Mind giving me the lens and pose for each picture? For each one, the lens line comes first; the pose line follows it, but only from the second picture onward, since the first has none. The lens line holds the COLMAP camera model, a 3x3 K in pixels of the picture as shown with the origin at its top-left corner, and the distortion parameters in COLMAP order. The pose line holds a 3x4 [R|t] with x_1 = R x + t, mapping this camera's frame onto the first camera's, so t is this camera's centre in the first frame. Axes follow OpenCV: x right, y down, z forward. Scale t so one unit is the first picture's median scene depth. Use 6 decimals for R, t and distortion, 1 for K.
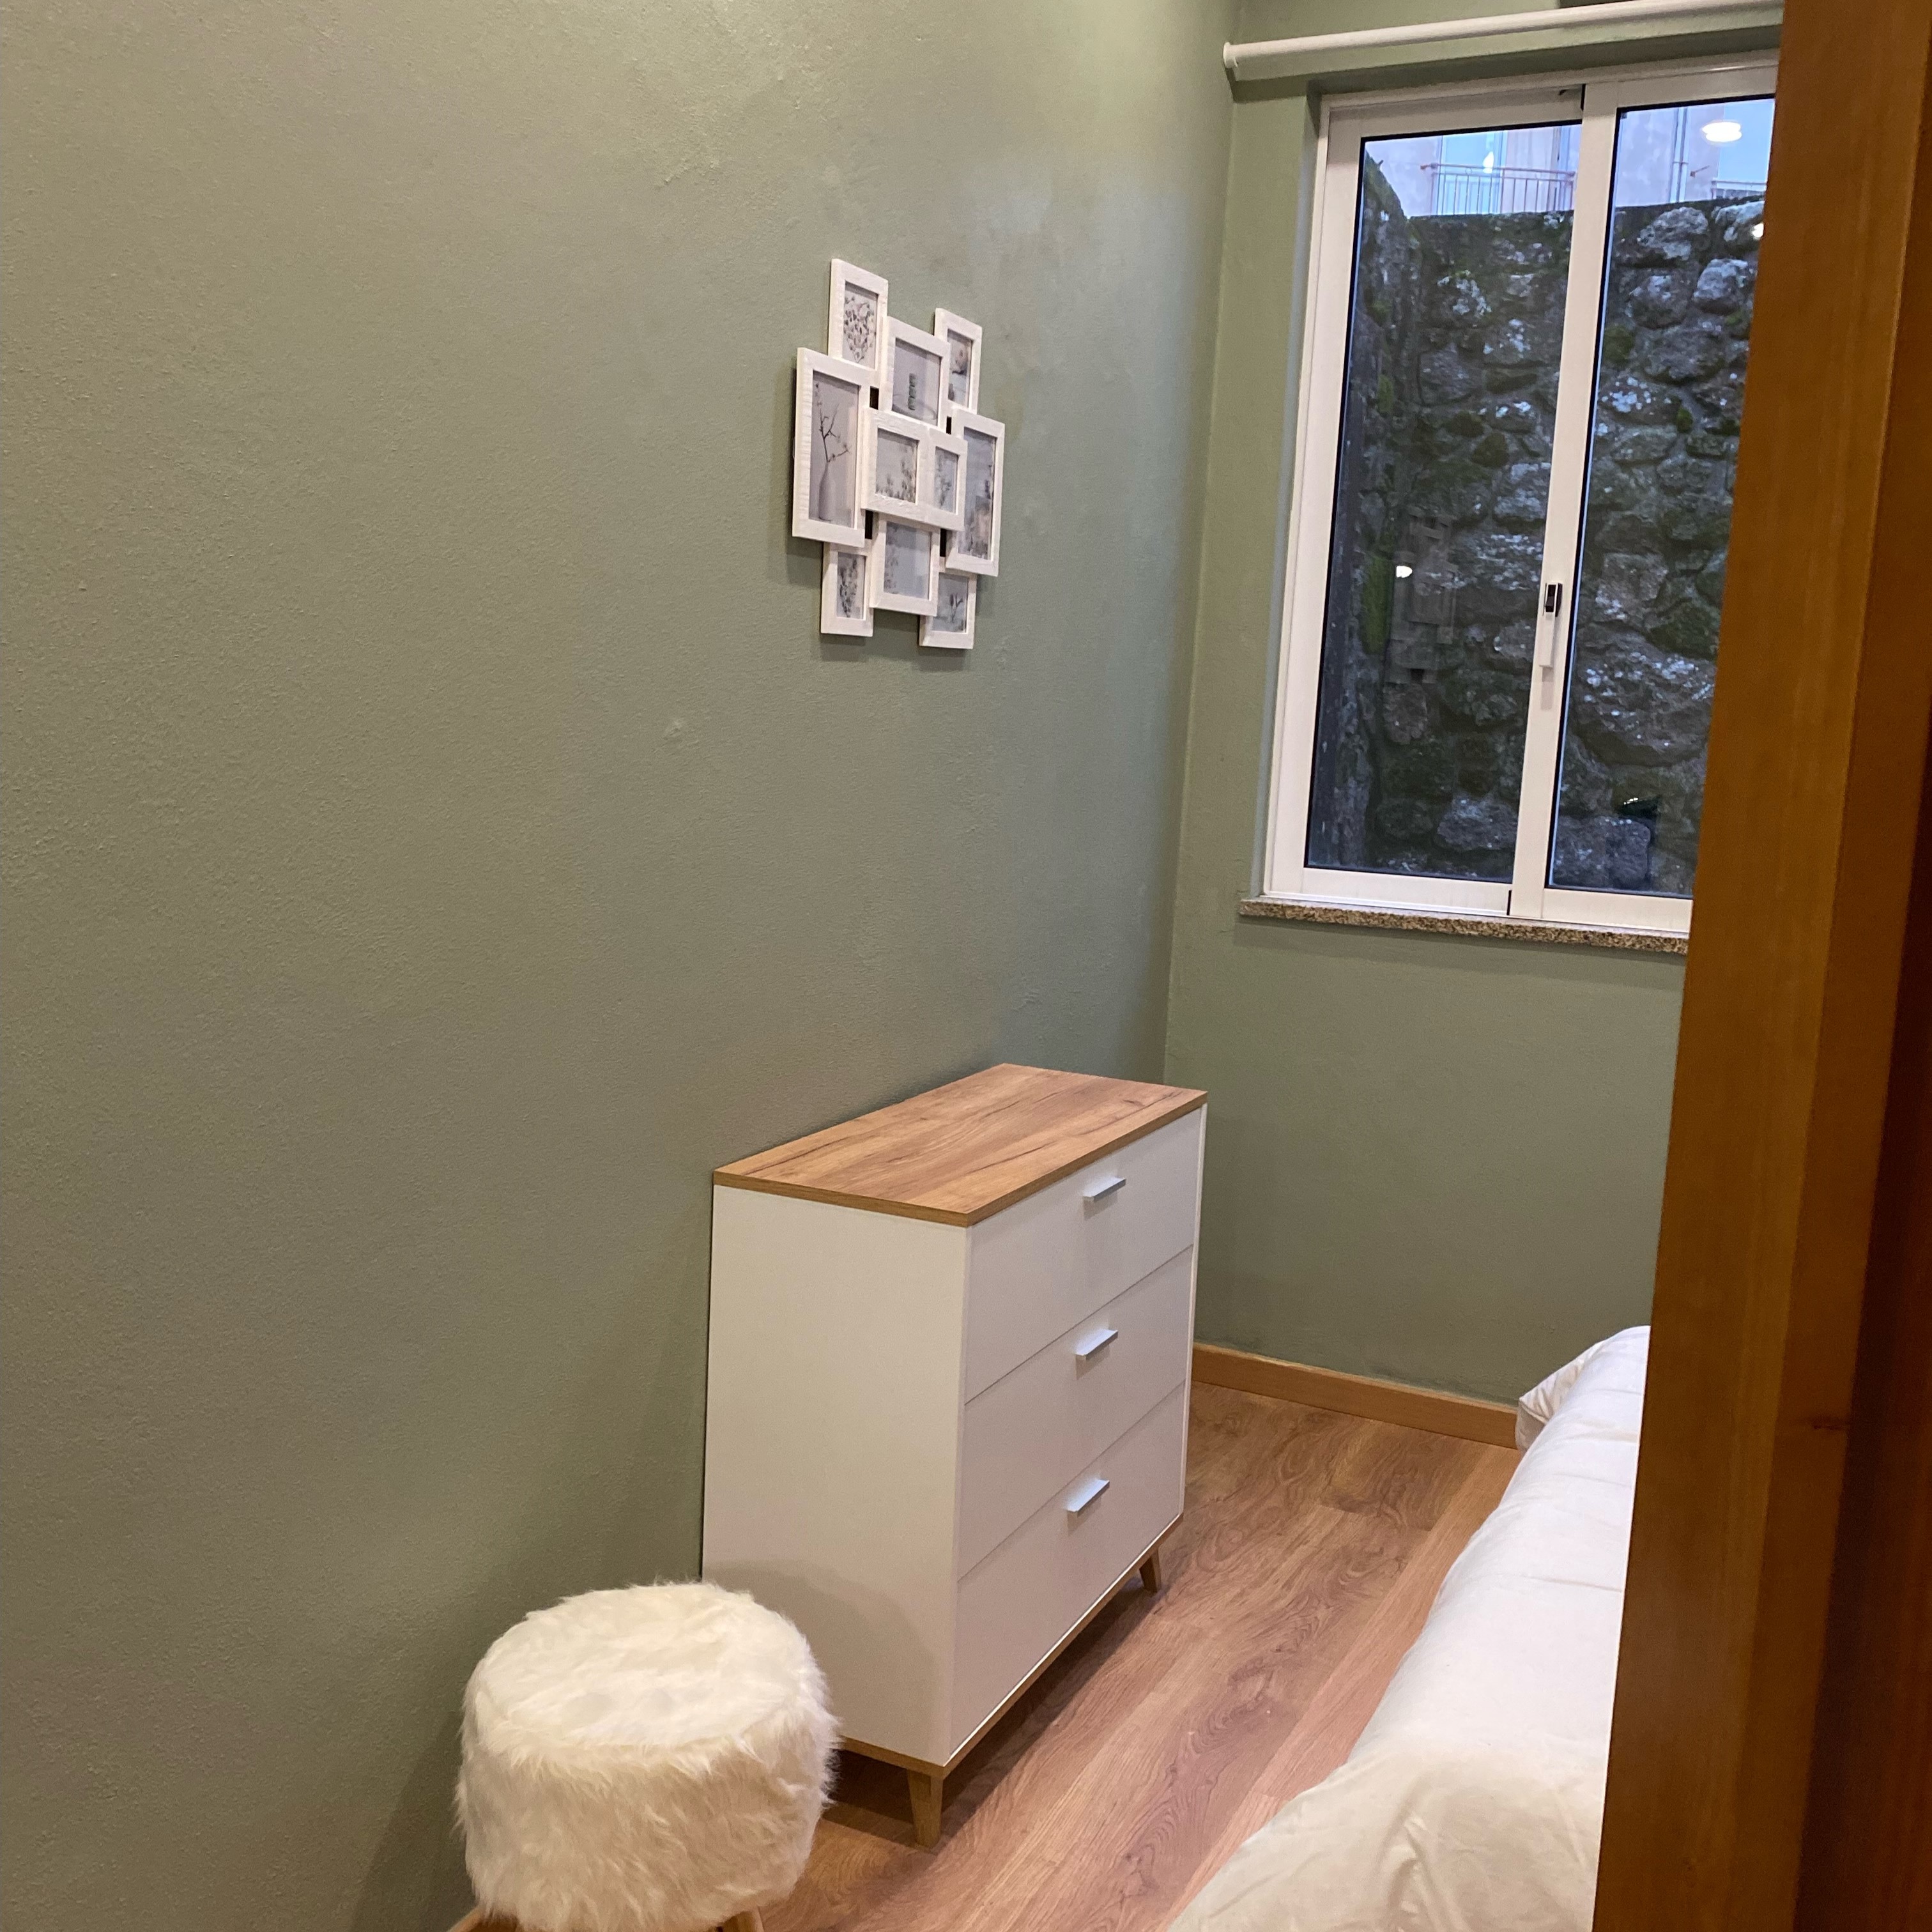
lens RADIAL K [[2135.6, 0, 889.1], [0, 2135.6, 964.4], [0, 0, 1]] dist [0.103489, -0.277472]
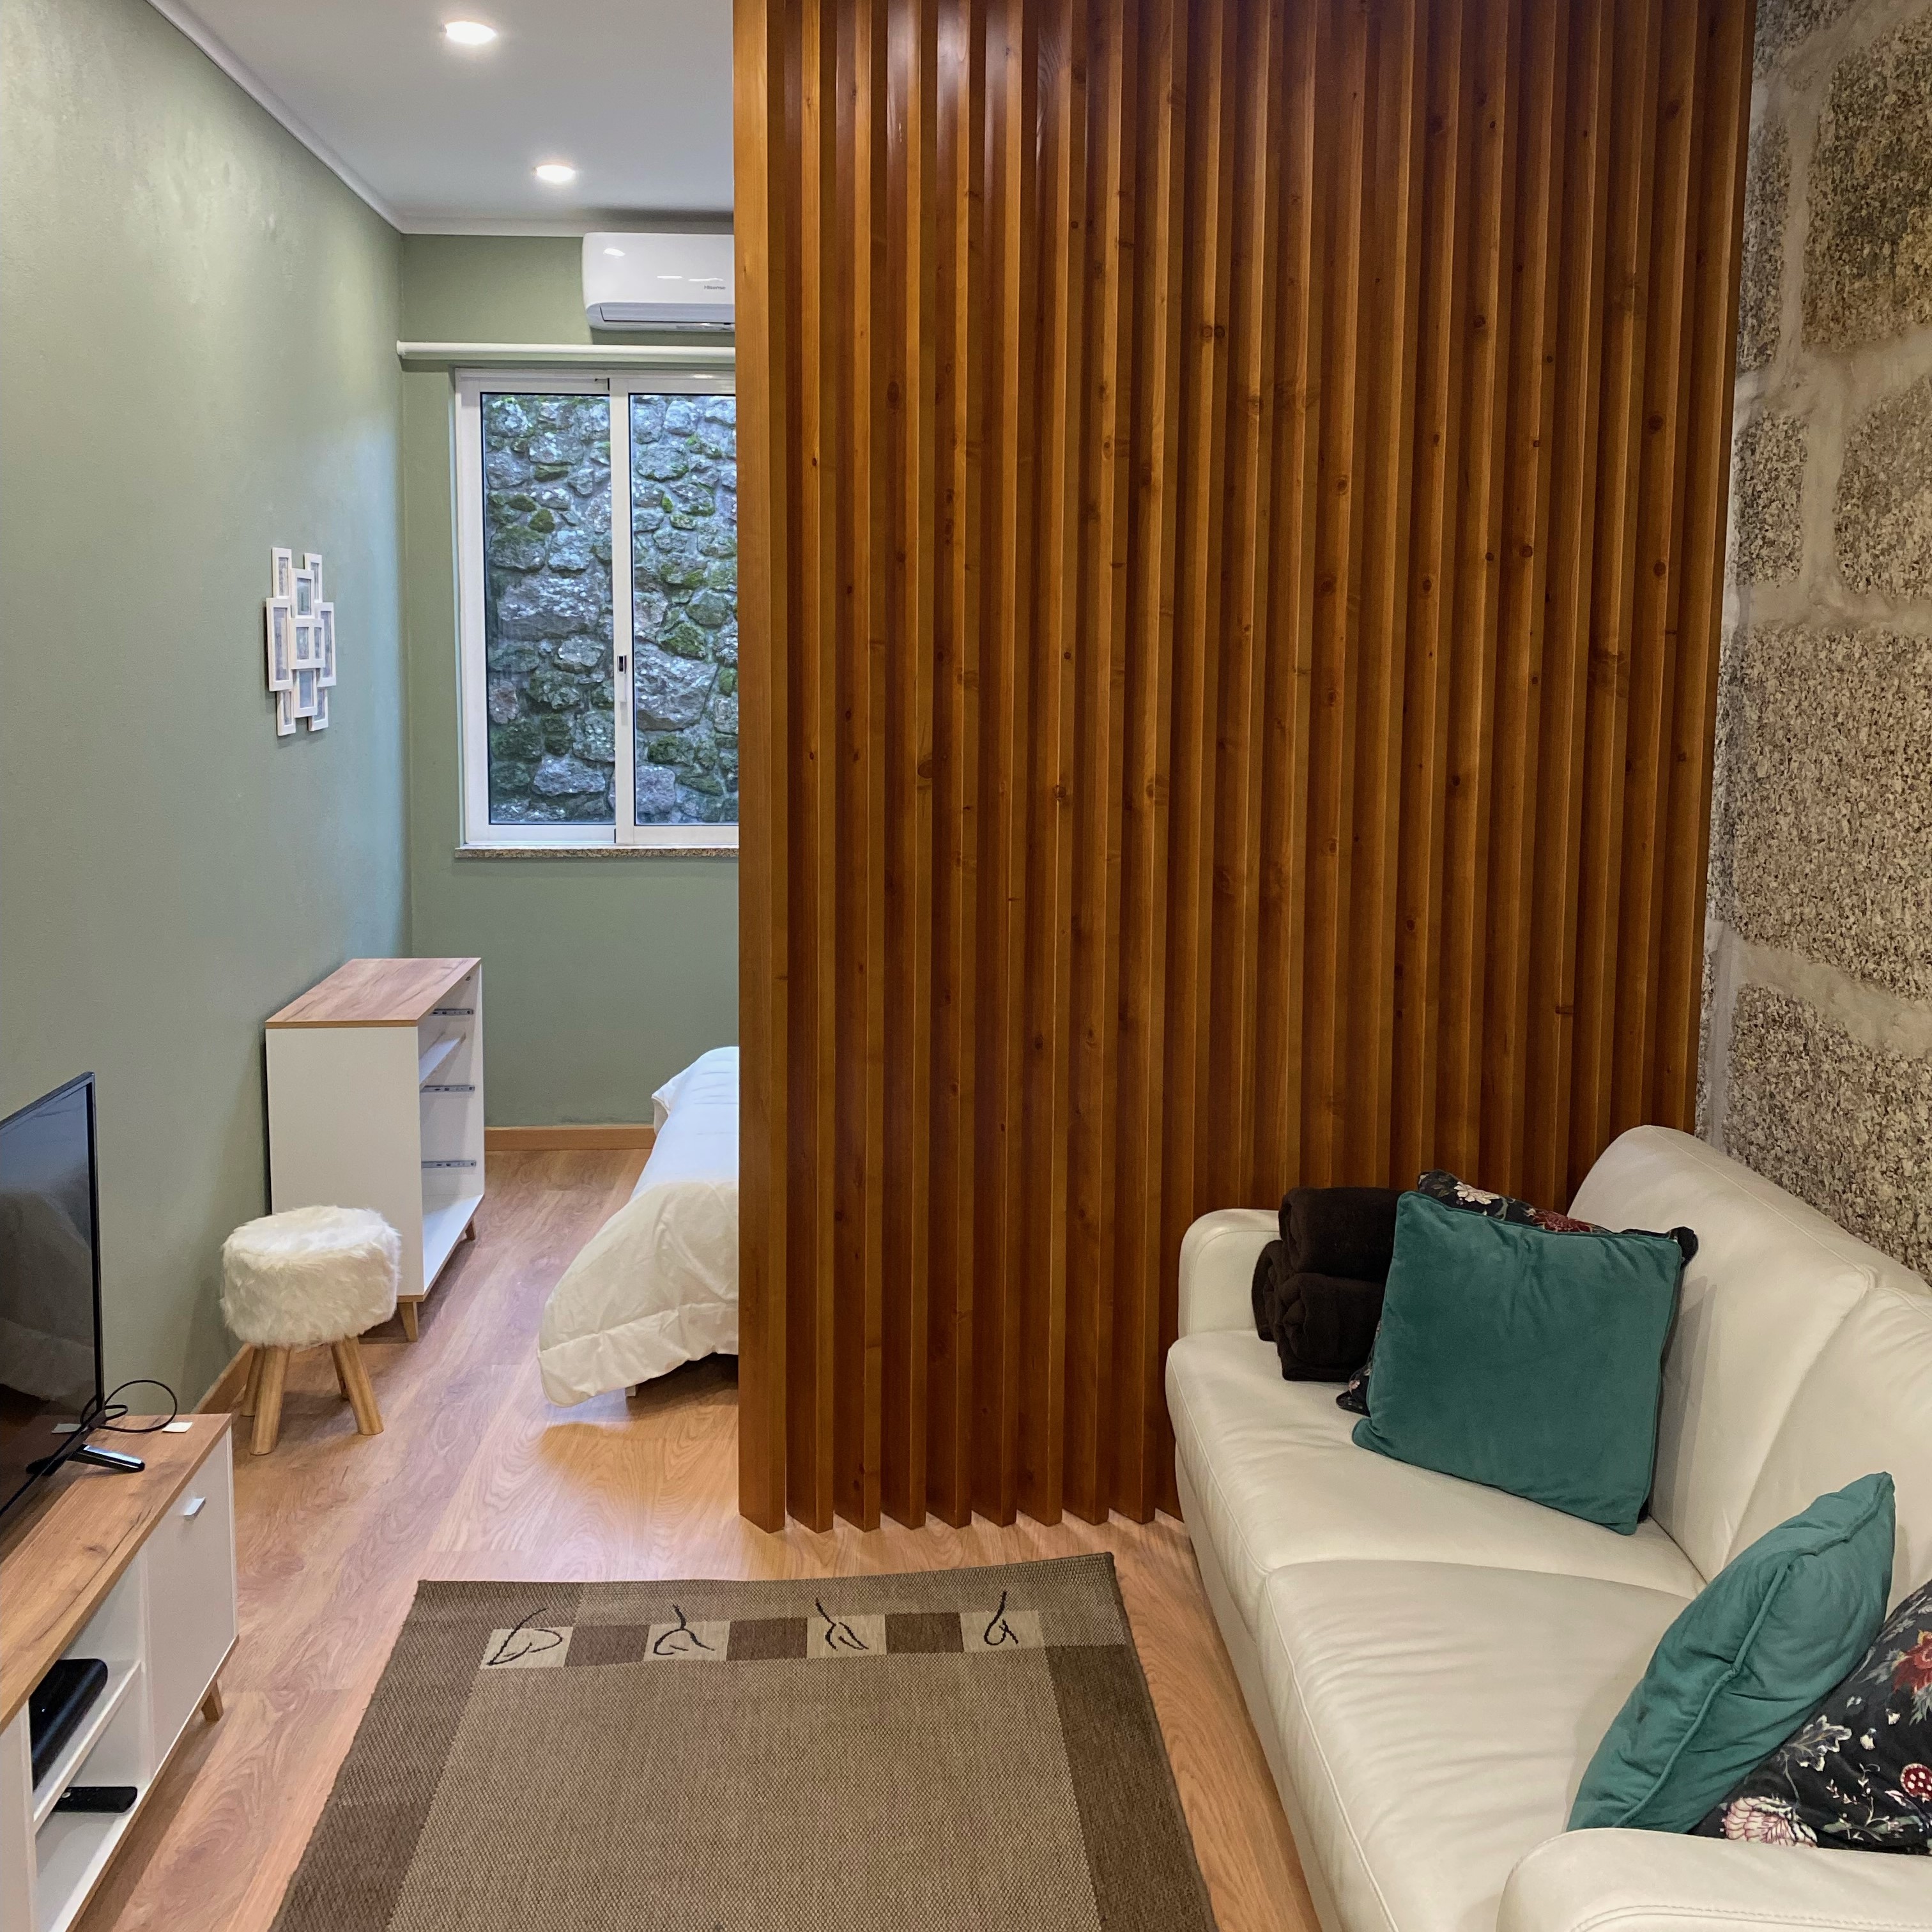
lens RADIAL K [[2118.0, 0, 963.1], [0, 2118.0, 833.0], [0, 0, 1]] dist [0.273712, -0.963367]
pose [[0.879693, -0.091107, 0.466733, -0.174160], [0.100221, 0.994951, 0.005319, -0.007847], [-0.464862, 0.042097, 0.884382, -0.425403]]
